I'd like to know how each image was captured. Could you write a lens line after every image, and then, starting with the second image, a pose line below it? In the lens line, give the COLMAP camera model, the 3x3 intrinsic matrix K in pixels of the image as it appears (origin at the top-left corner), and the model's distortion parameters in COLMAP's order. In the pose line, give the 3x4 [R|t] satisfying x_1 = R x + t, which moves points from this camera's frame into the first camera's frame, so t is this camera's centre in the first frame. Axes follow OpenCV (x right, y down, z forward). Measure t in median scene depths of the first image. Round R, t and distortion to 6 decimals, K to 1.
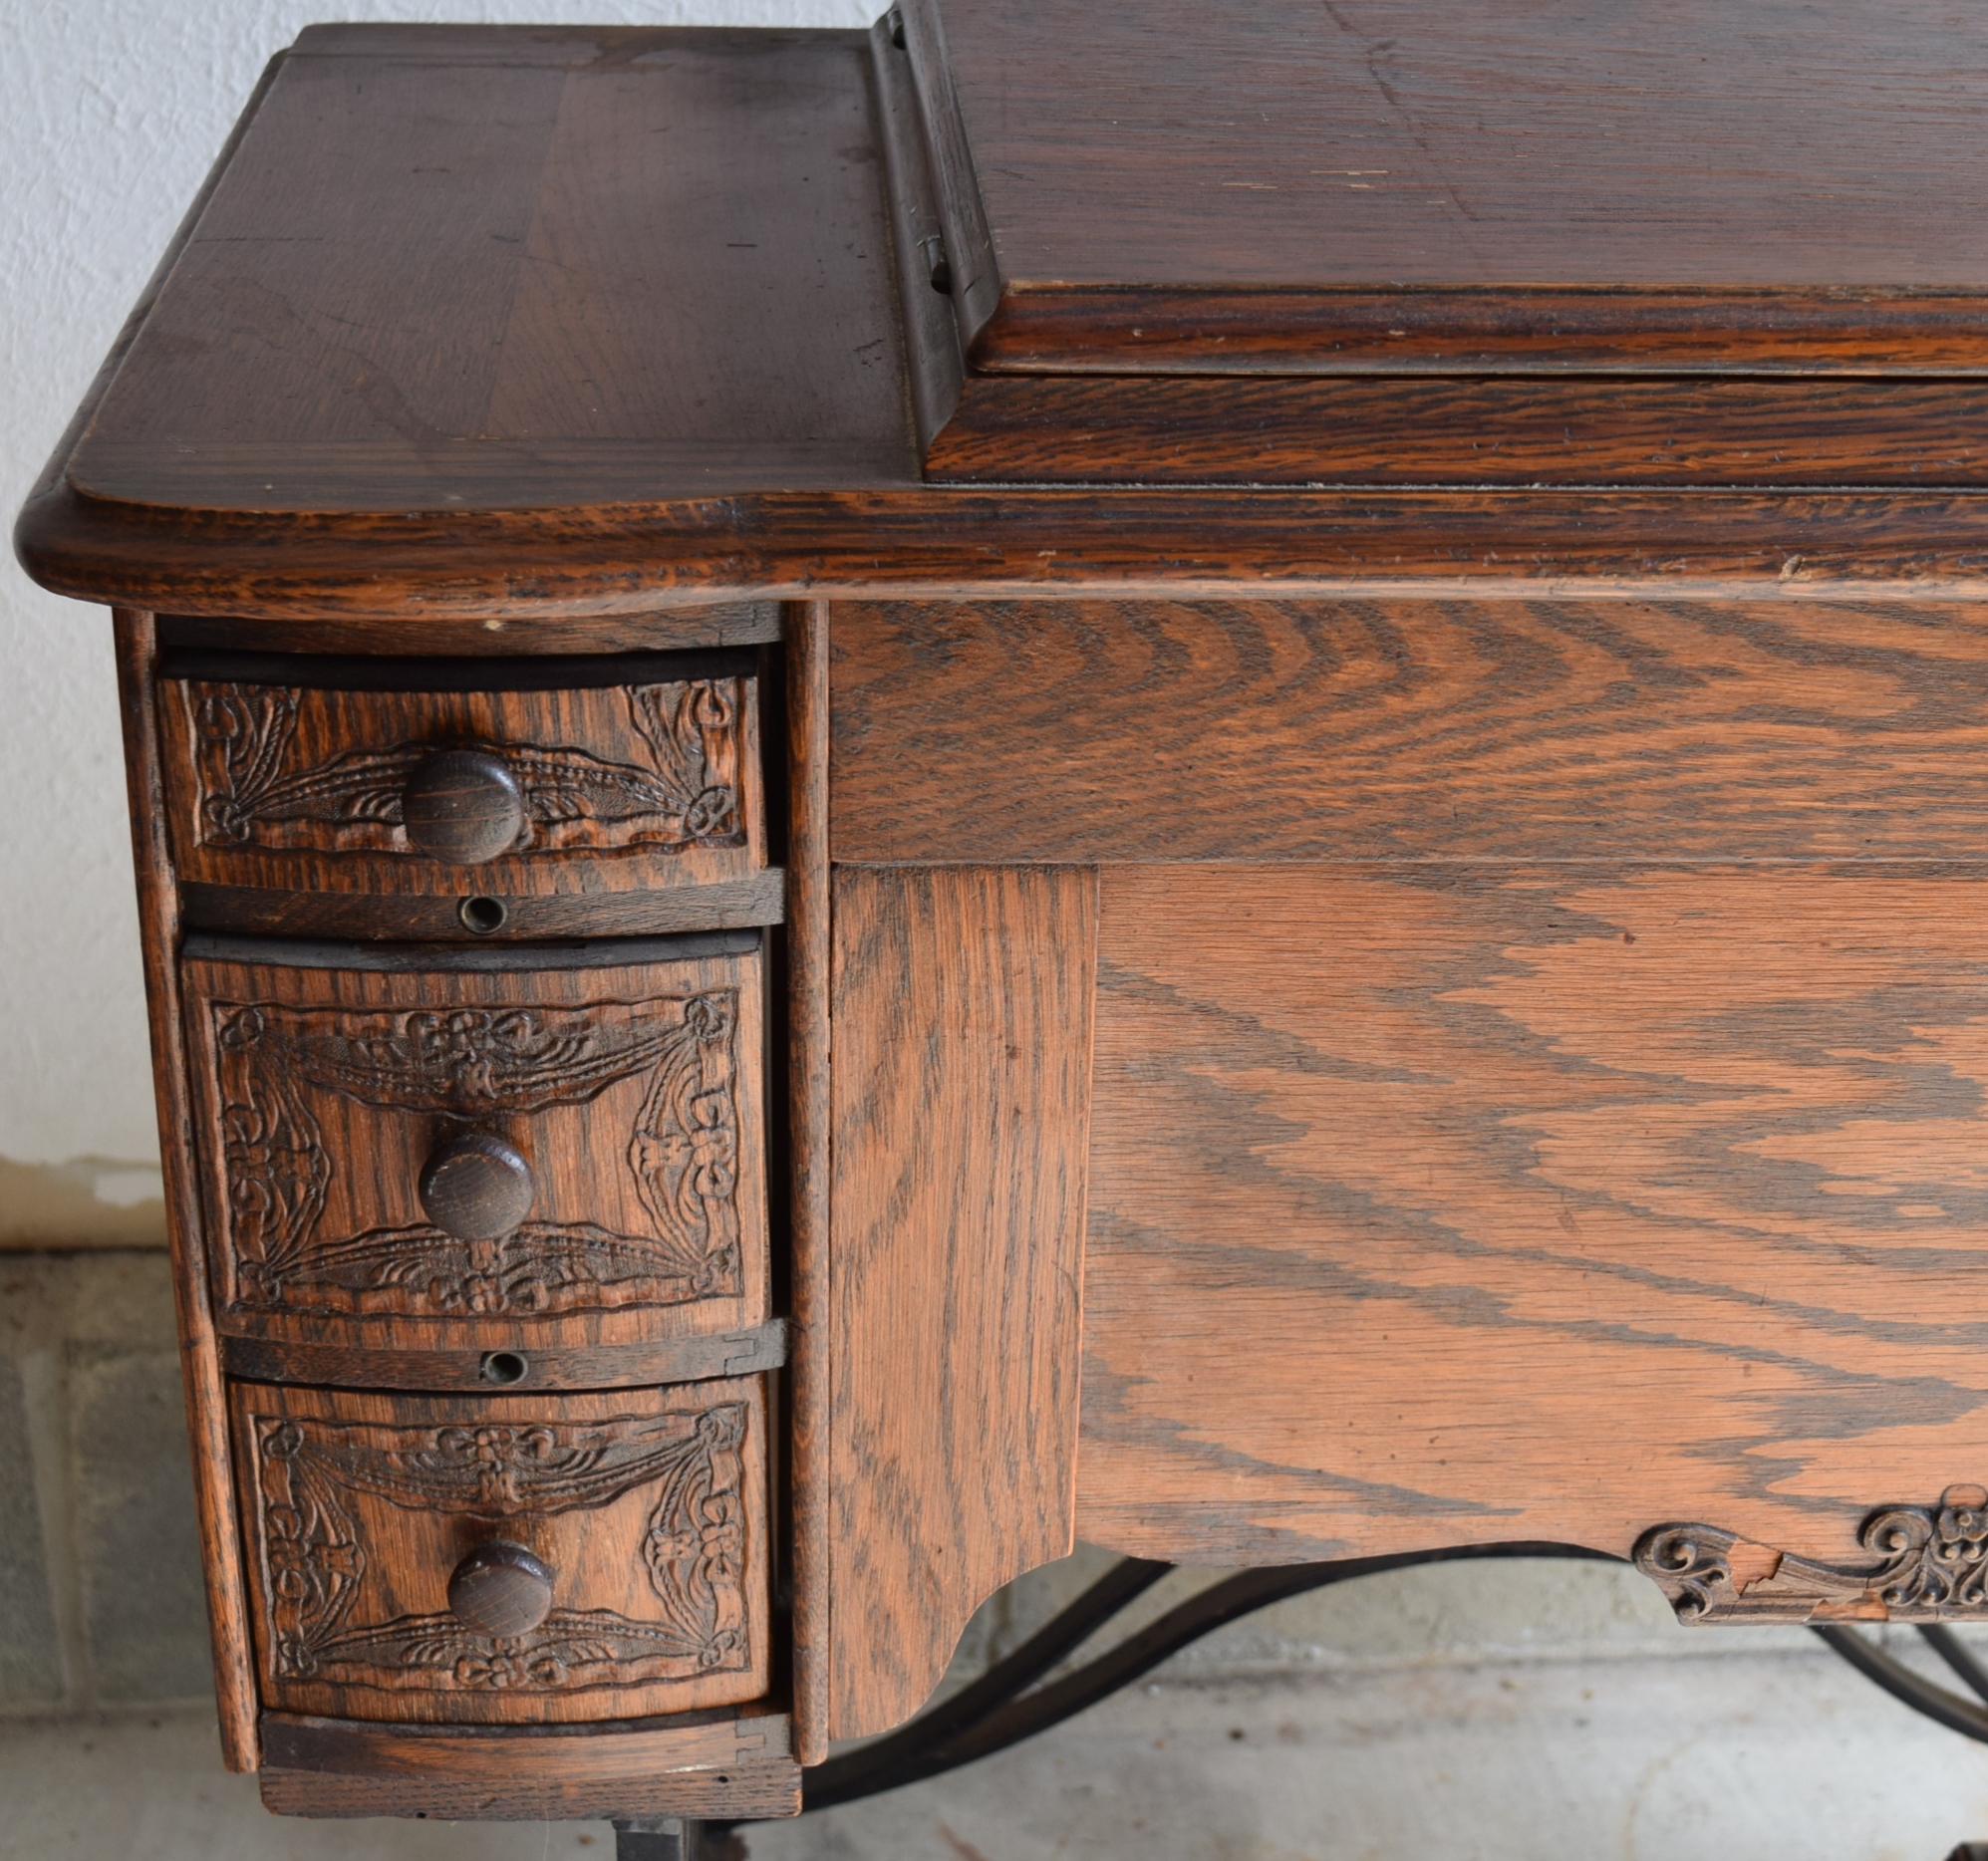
lens RADIAL K [[3481.2, 0, 998.7], [0, 3481.2, 972.3], [0, 0, 1]] dist [-0.038419, 0.106267]
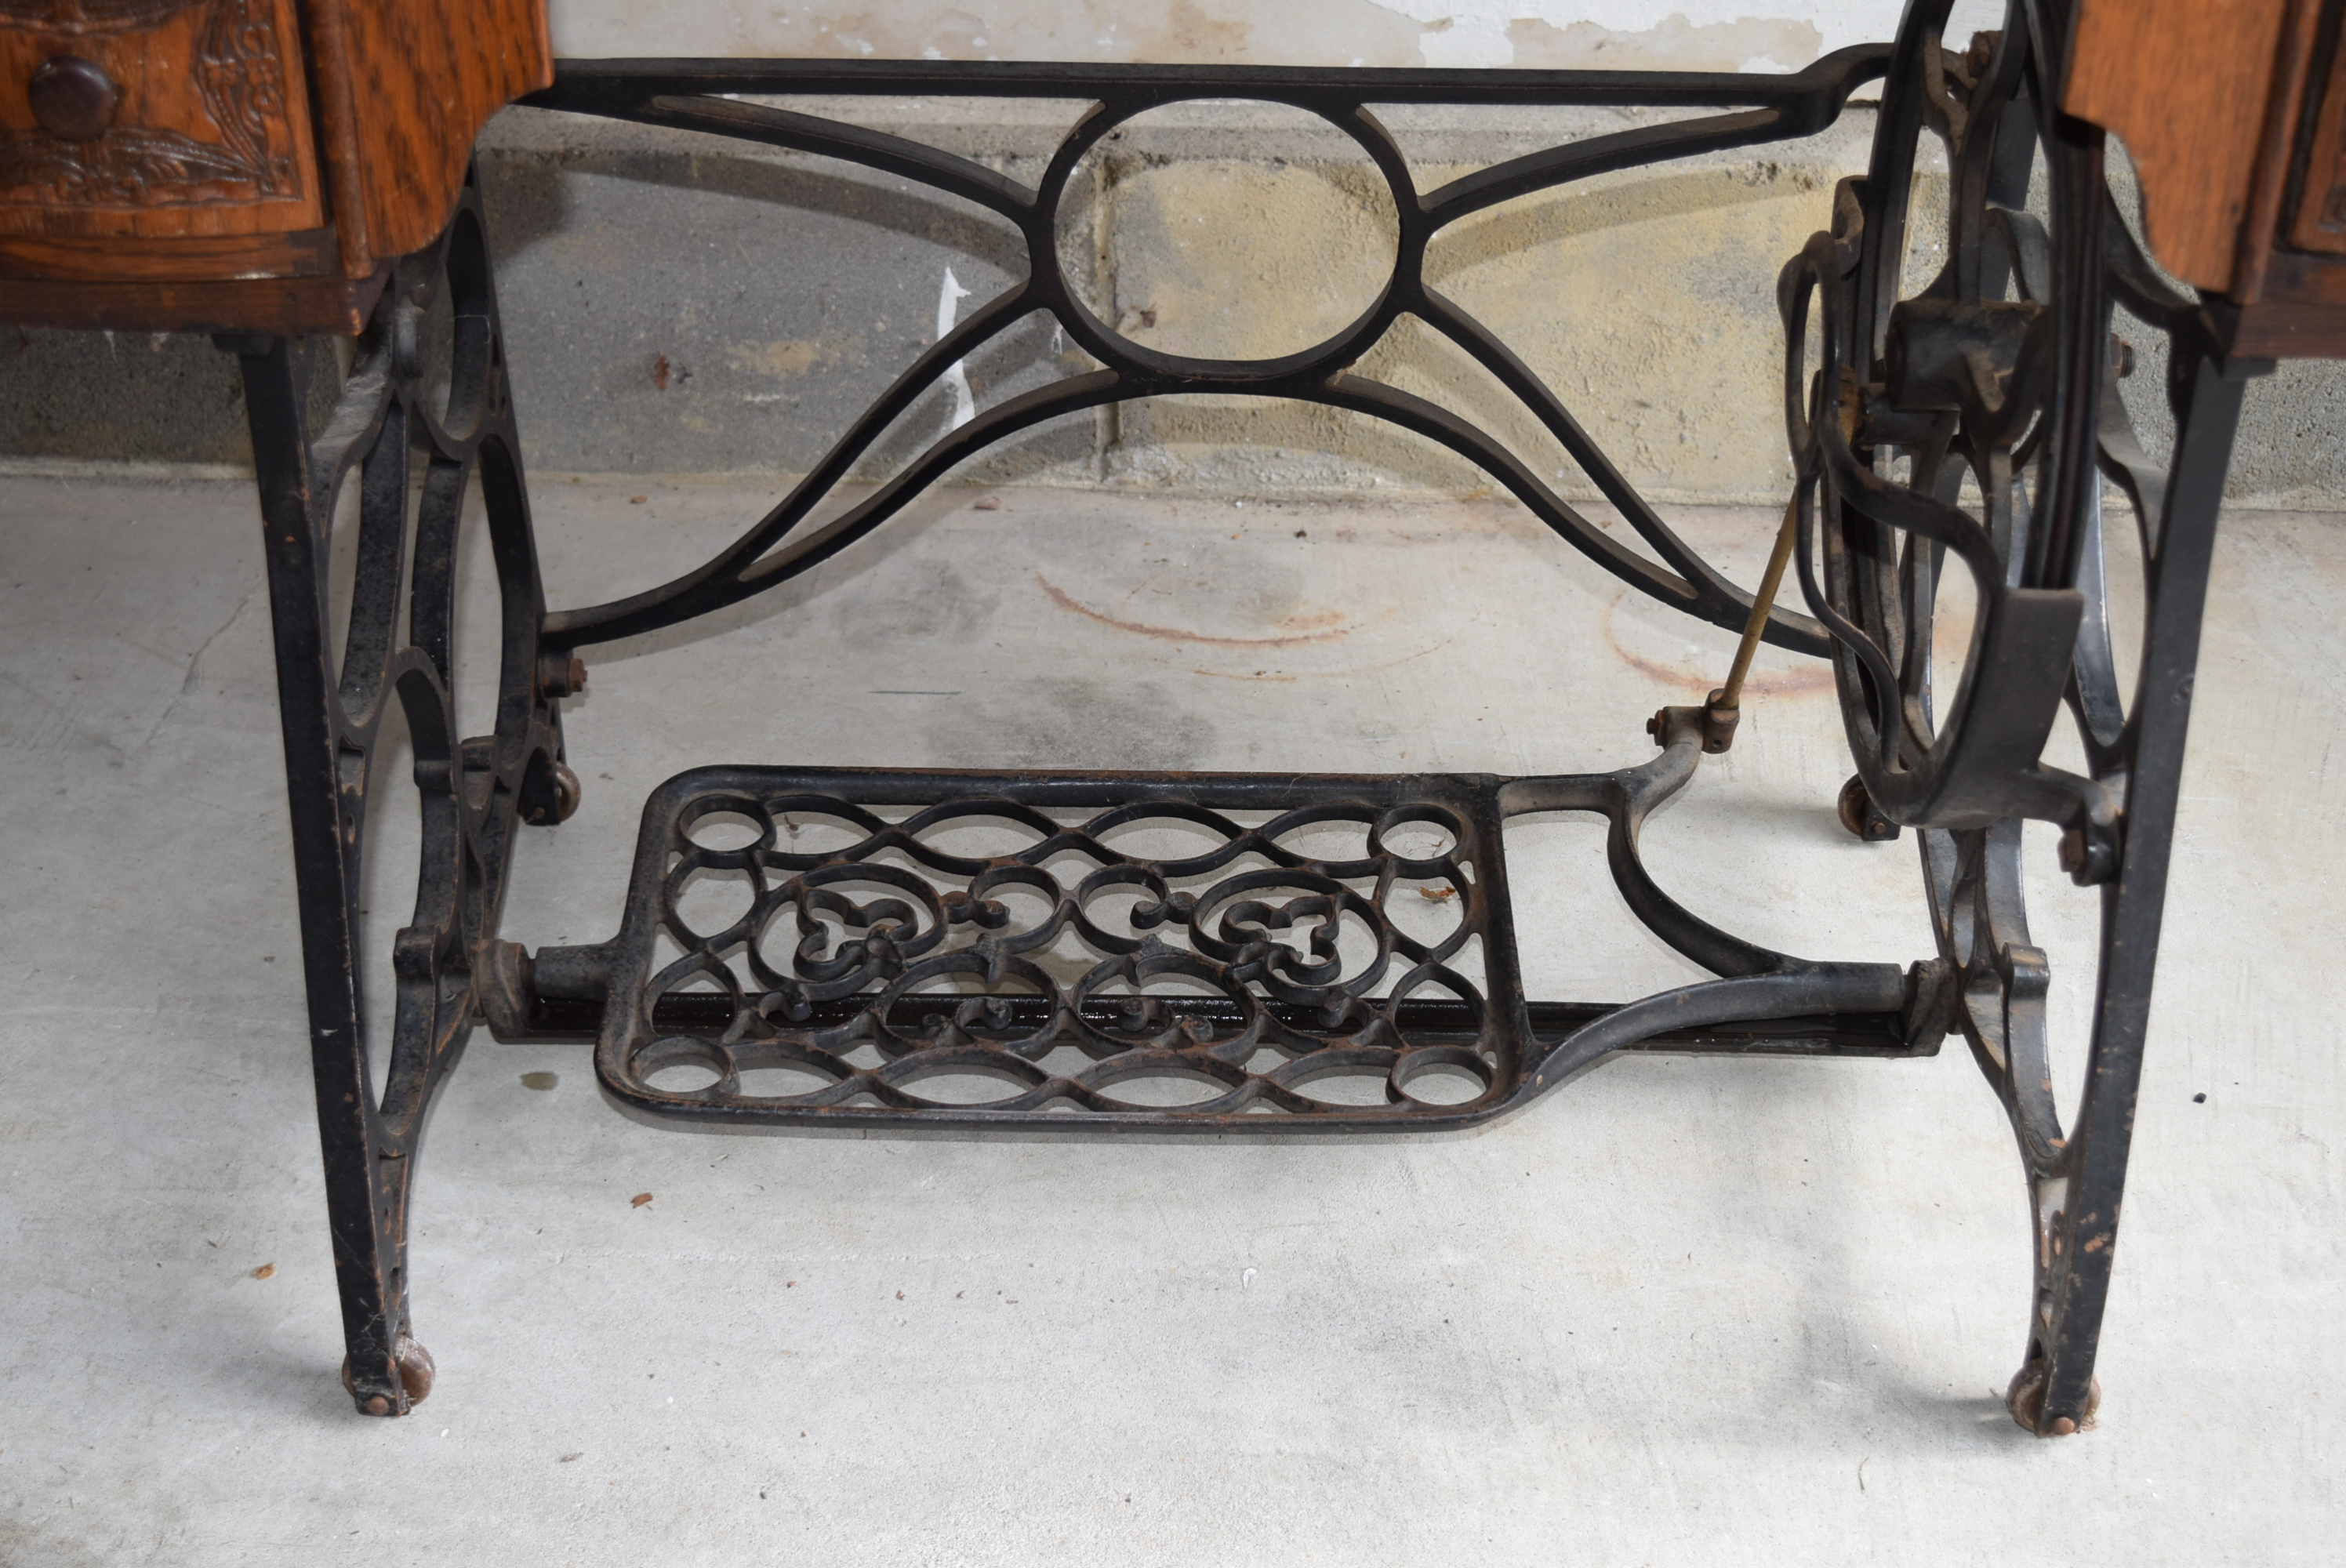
lens RADIAL K [[3462.6, 0, 1173.0], [0, 3462.6, 784.0], [0, 0, 1]] dist [0.002299, -0.017079]
pose [[0.997075, 0.026836, -0.071569, 0.347239], [-0.020489, 0.995912, 0.087978, 0.313957], [0.073638, -0.086254, 0.993548, -0.214885]]
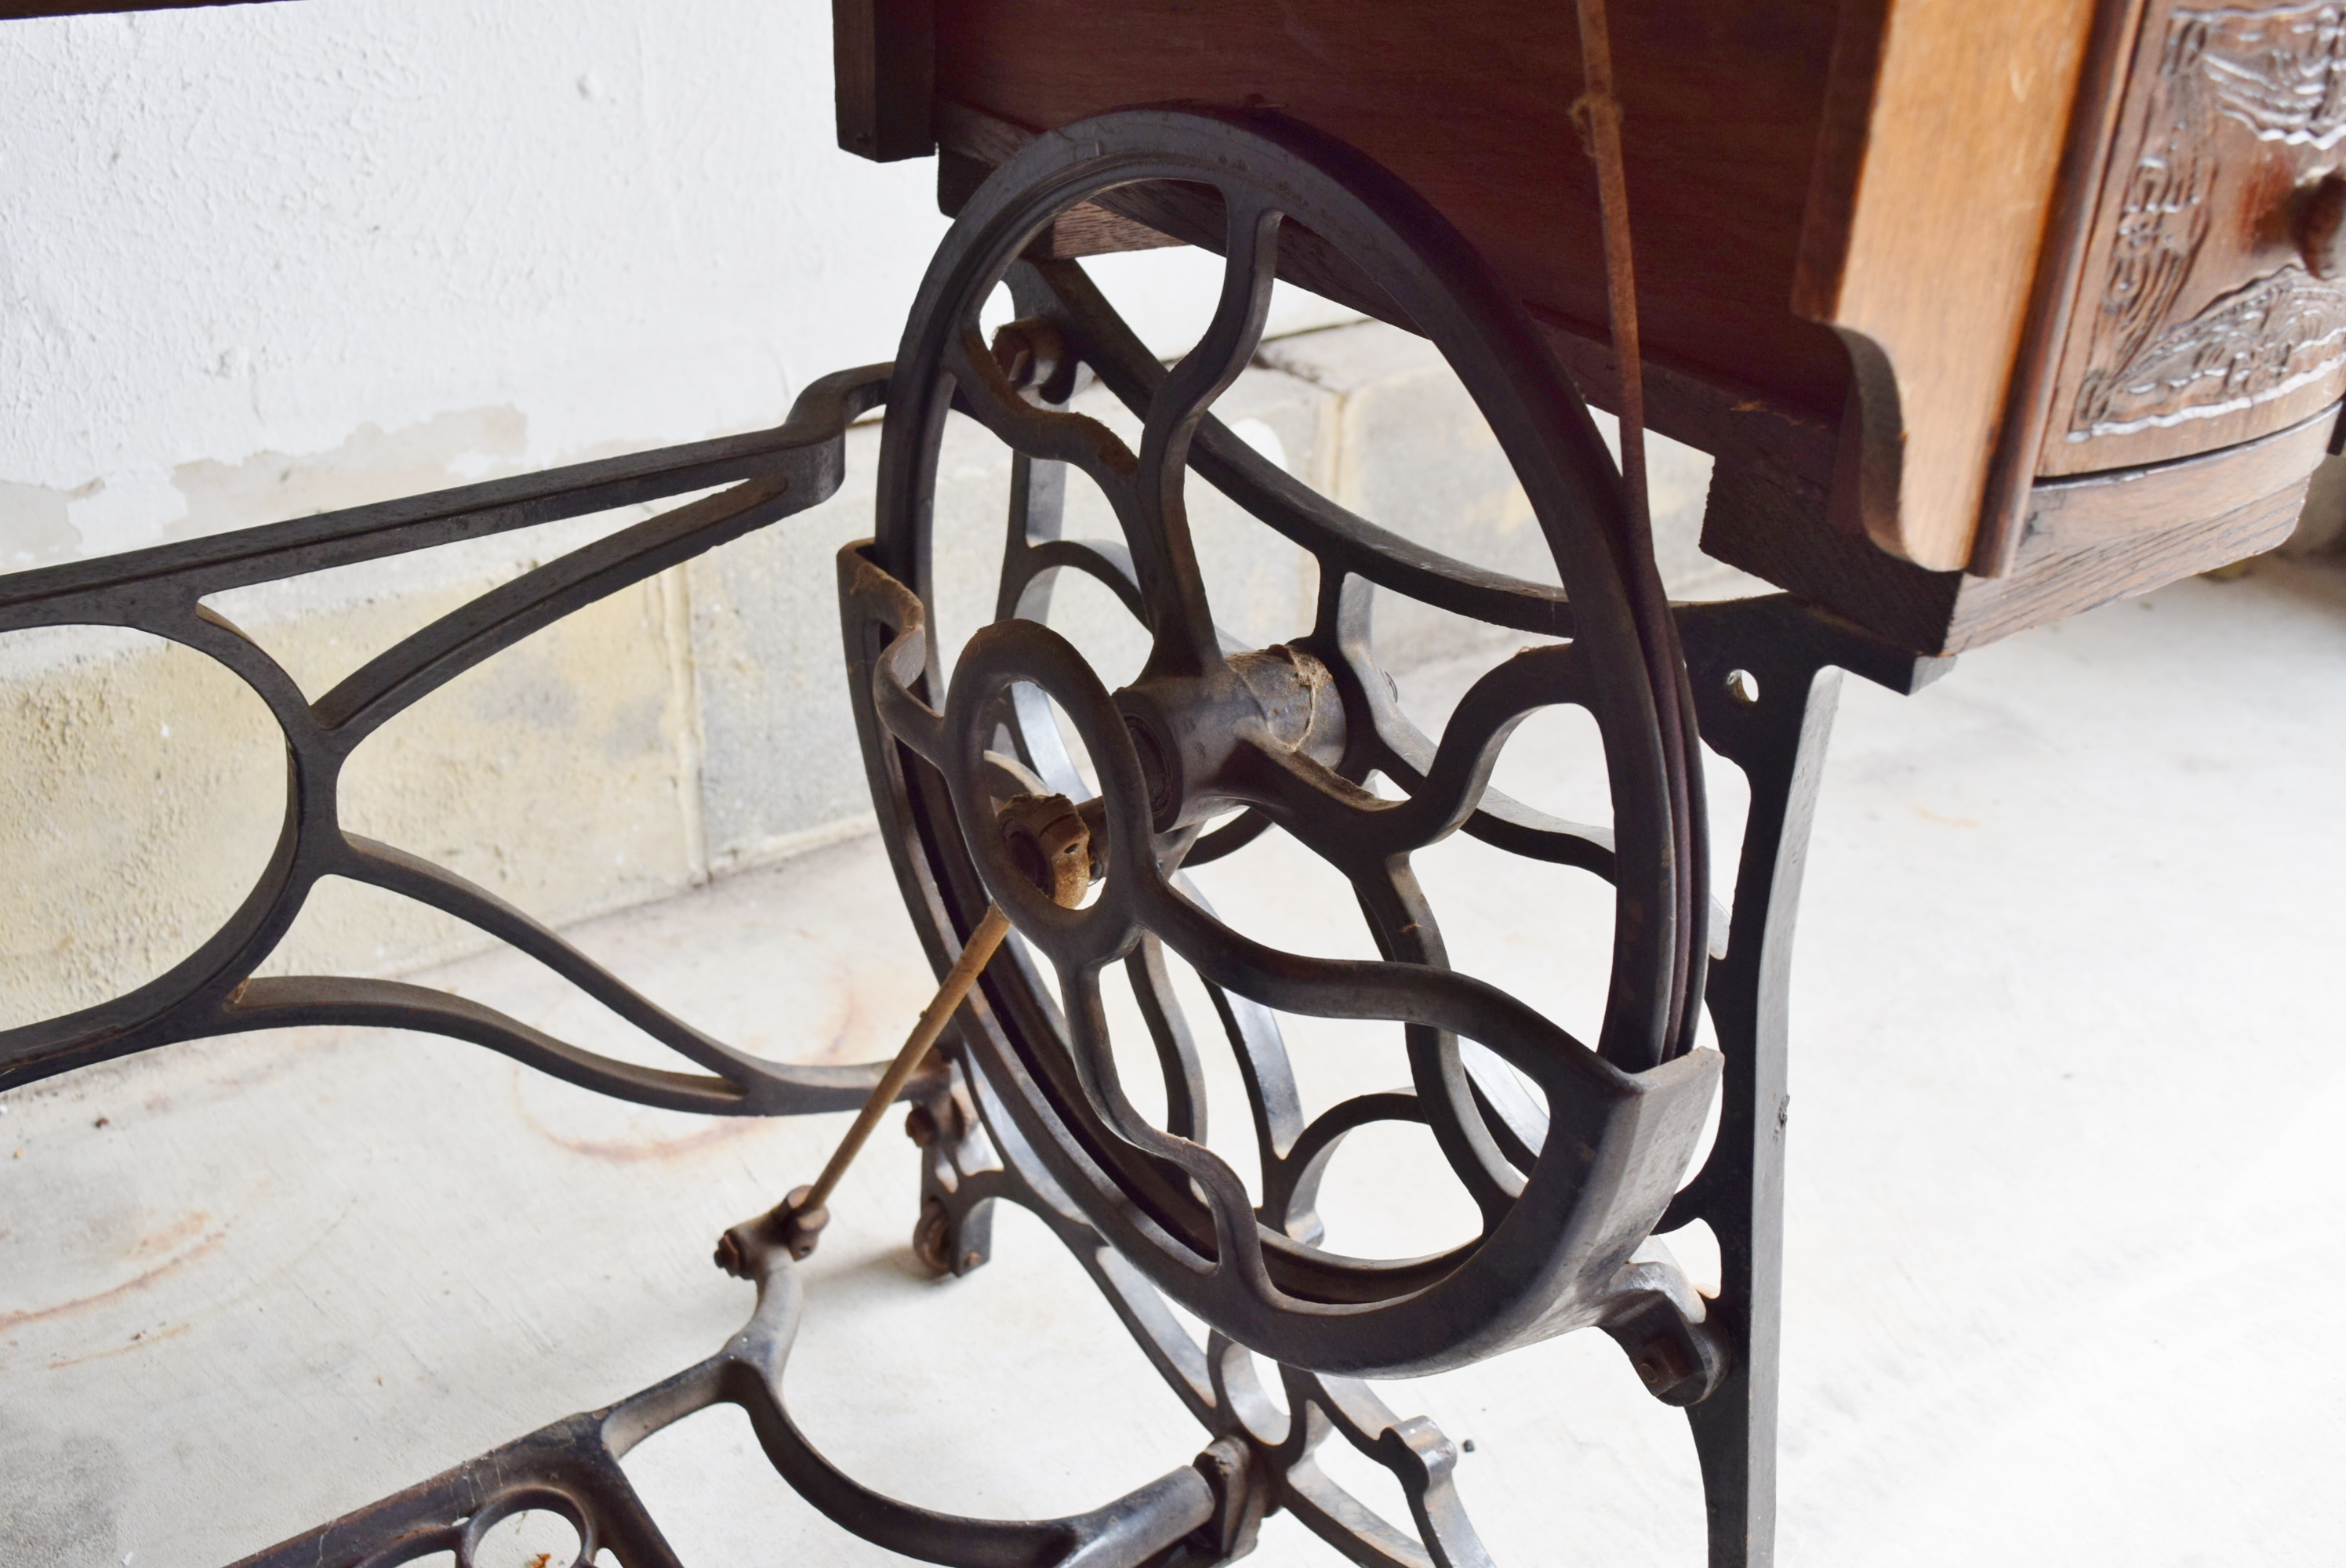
lens RADIAL K [[2244.6, 0, 1172.8], [0, 2244.6, 792.1], [0, 0, 1]] dist [-0.039822, 0.005831]
pose [[0.836049, -0.254942, 0.485825, 0.209255], [0.234731, 0.966560, 0.103267, 0.188315], [-0.495906, 0.027702, 0.867934, 0.752113]]
